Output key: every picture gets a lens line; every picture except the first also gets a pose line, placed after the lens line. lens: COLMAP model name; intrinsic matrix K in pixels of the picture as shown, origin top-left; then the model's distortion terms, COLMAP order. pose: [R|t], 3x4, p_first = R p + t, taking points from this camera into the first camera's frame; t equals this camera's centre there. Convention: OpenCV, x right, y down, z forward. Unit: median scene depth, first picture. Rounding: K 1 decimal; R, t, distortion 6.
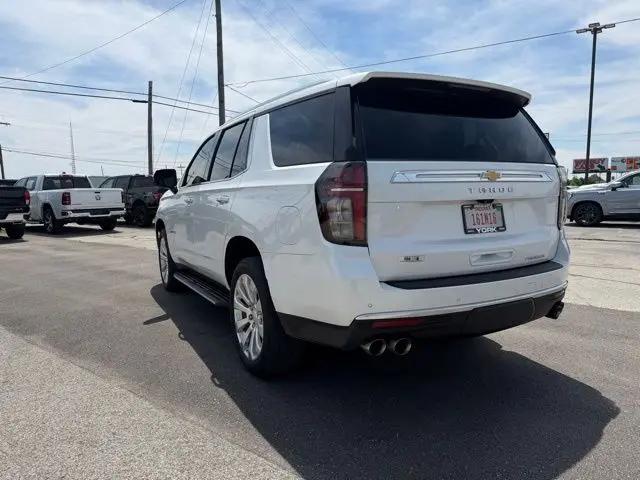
lens RADIAL K [[467.0, 0, 317.2], [0, 467.0, 238.1], [0, 0, 1]] dist [0.091328, -0.137471]
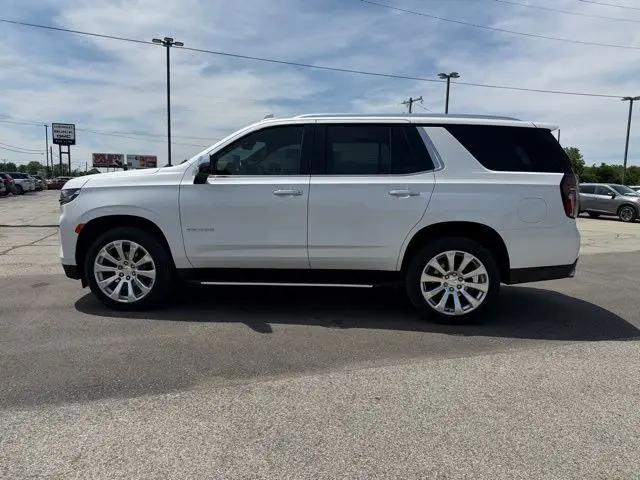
lens RADIAL K [[467.5, 0, 320.0], [0, 467.5, 240.0], [0, 0, 1]] dist [0.085172, -0.119639]
pose [[0.516245, -0.077387, 0.852937, -1.738969], [0.060529, 0.996716, 0.053796, -0.054306], [-0.854299, 0.023855, 0.519234, 0.757528]]
